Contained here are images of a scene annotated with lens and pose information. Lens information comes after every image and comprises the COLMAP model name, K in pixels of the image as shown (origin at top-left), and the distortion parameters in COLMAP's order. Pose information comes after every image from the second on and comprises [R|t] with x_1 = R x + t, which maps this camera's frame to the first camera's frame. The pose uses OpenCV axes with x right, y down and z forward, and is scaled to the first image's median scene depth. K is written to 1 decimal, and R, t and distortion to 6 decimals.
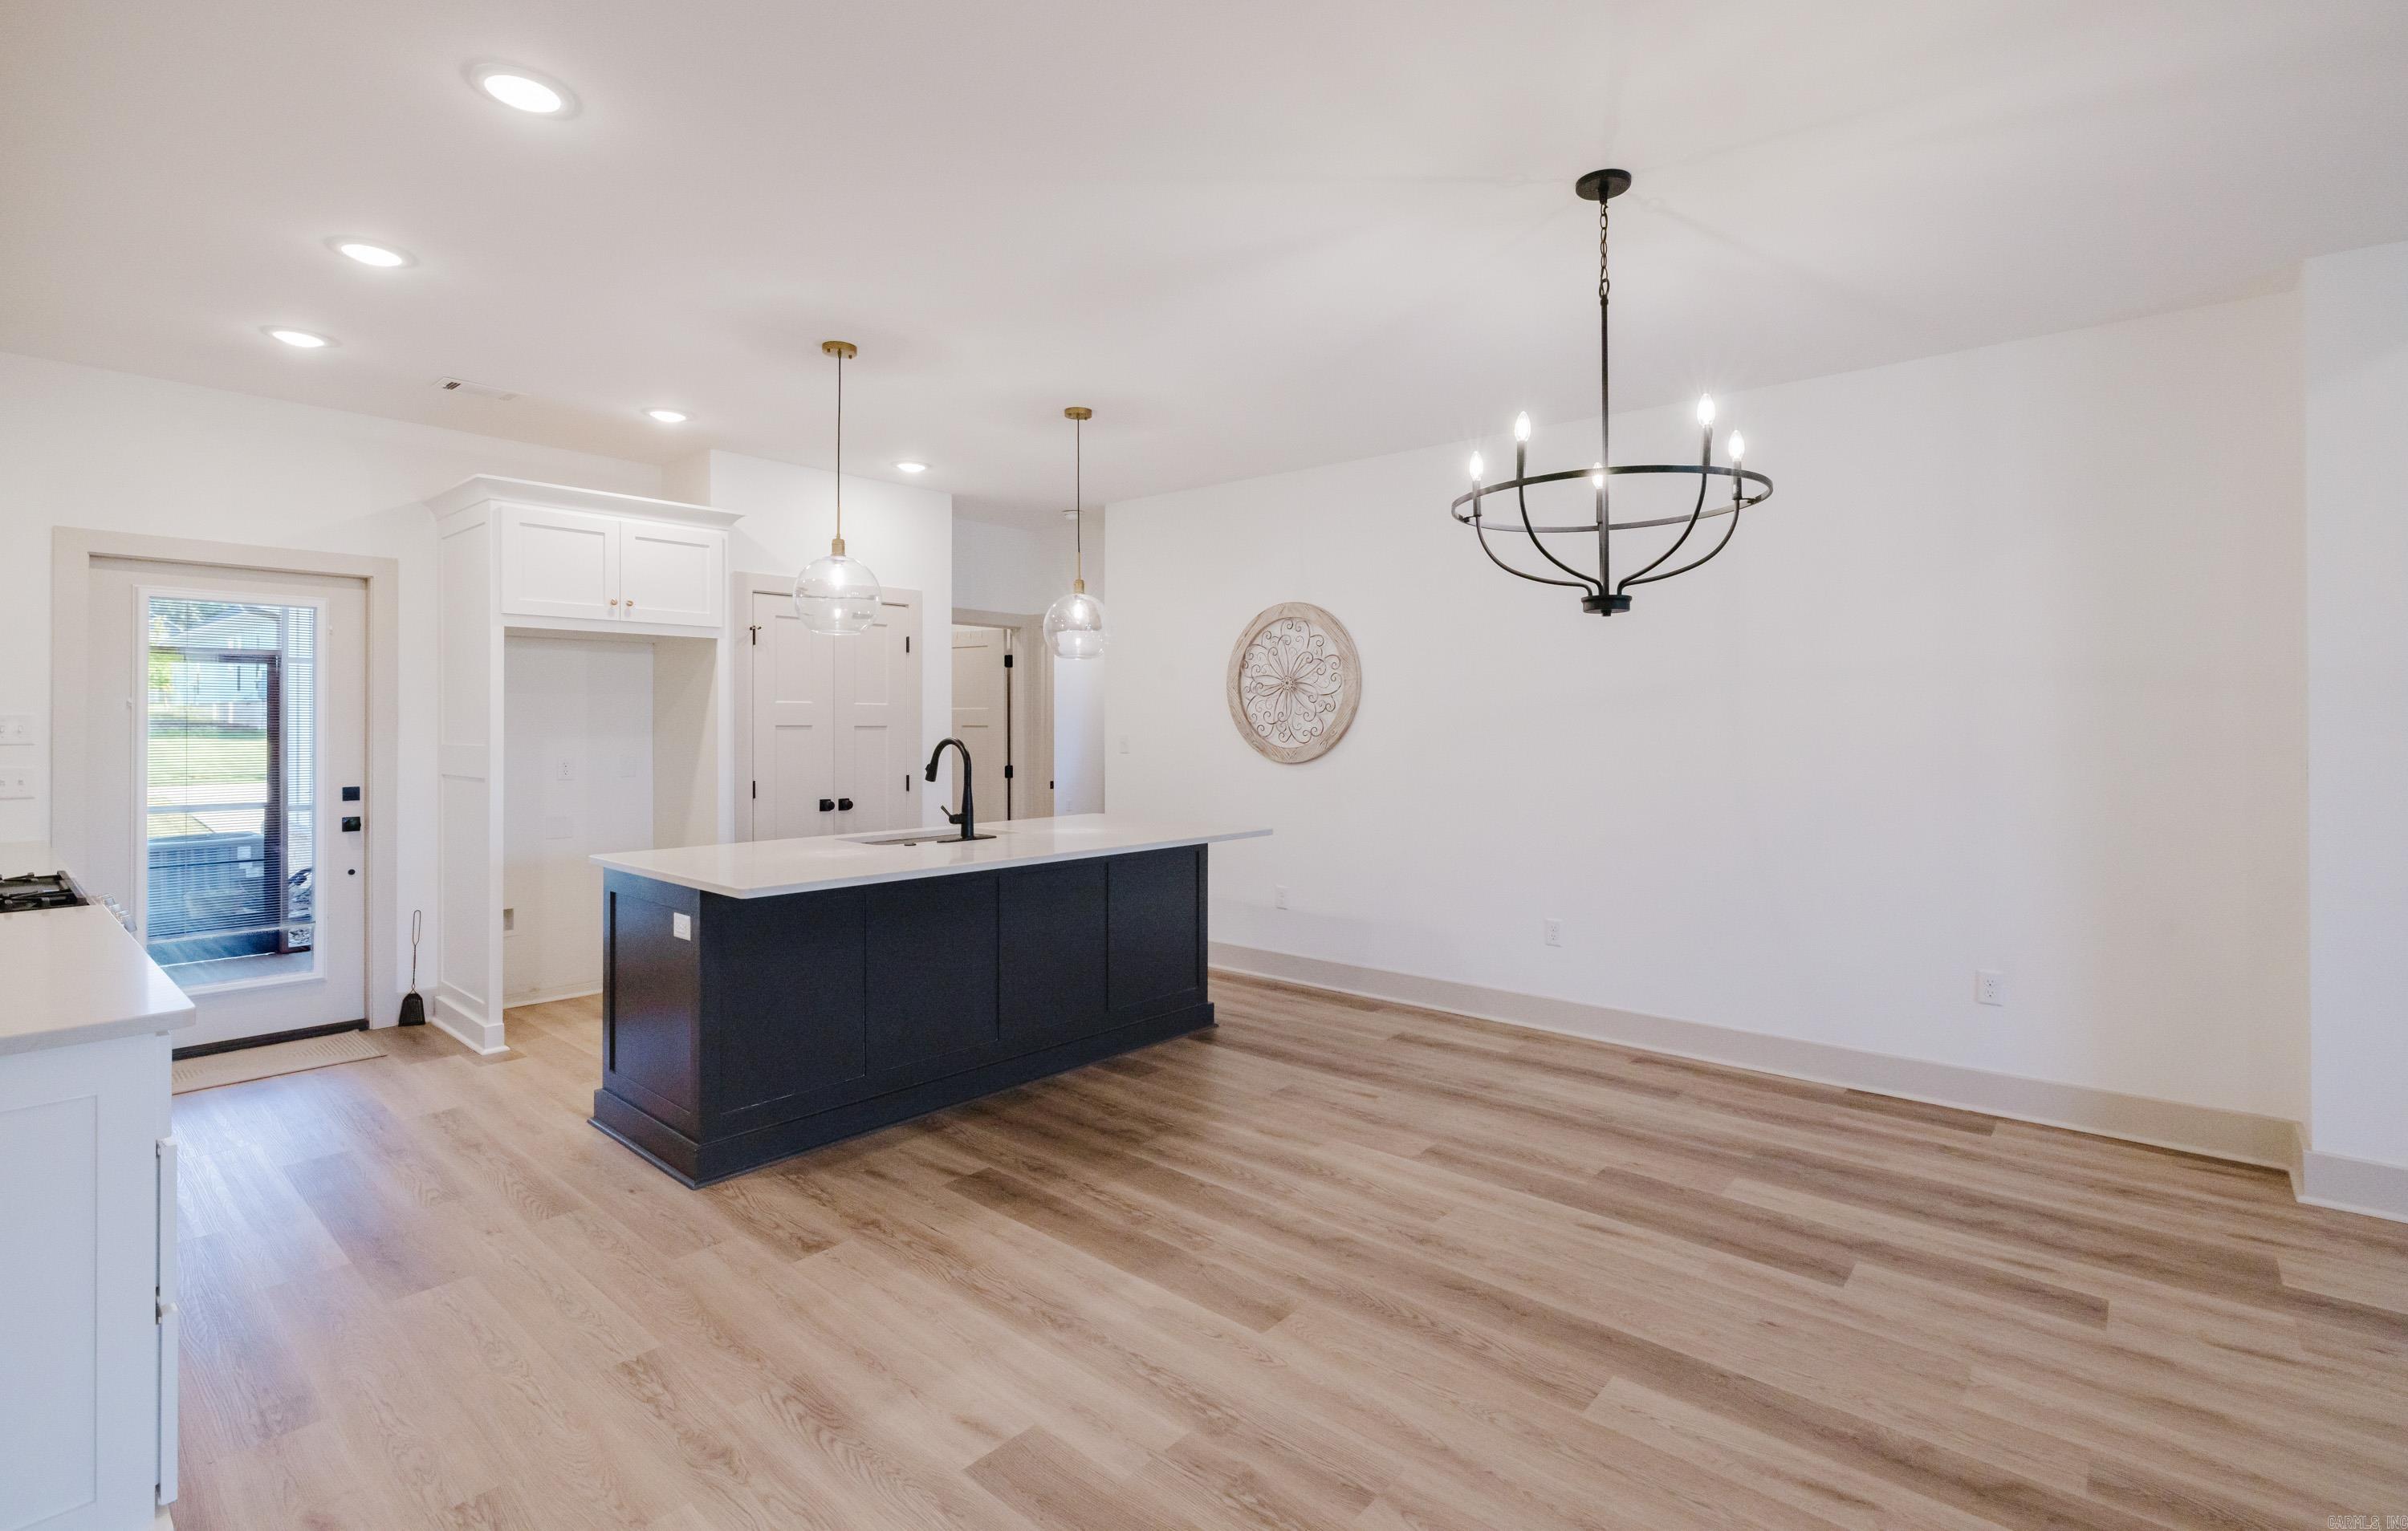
lens RADIAL K [[1119.6, 0, 1205.4], [0, 1119.6, 720.4], [0, 0, 1]] dist [0.016001, 0.000197]
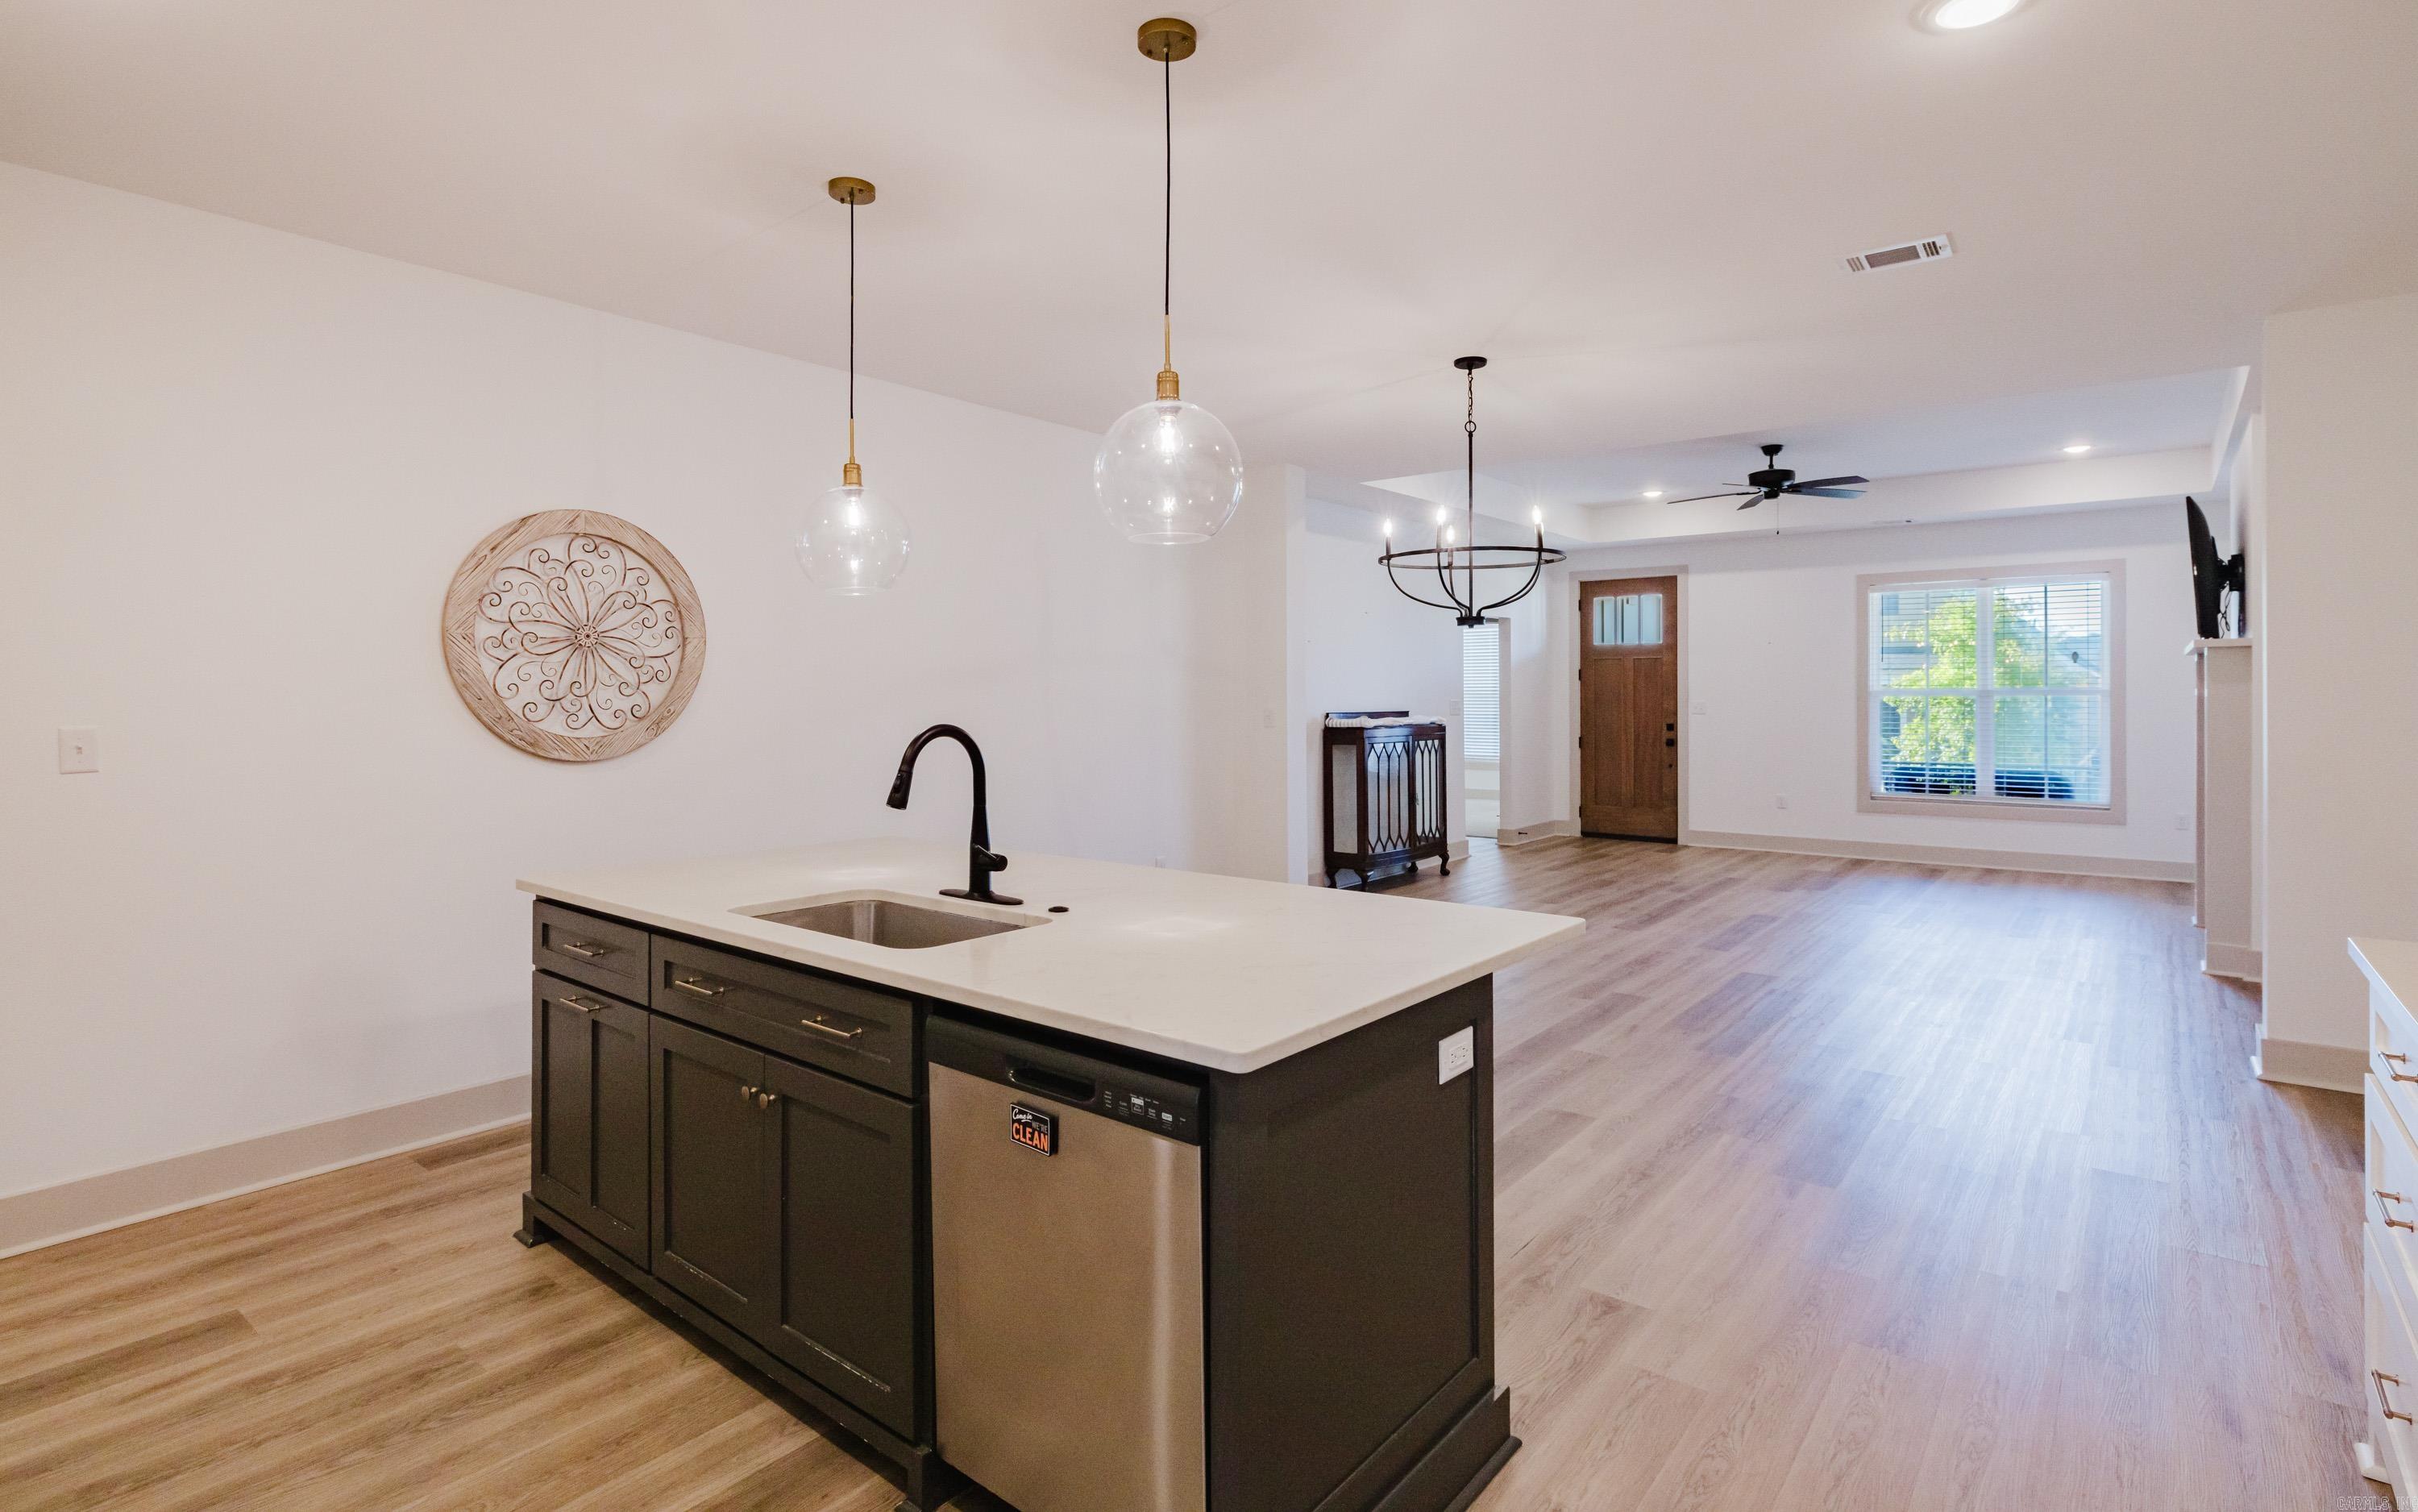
lens RADIAL K [[1173.2, 0, 1220.3], [0, 1173.2, 711.9], [0, 0, 1]] dist [0.000416, 0.001354]
pose [[-0.047418, -0.016535, 0.998738, -0.629867], [0.002404, 0.999858, 0.016667, -0.000596], [-0.998872, 0.003191, -0.047372, 0.688928]]
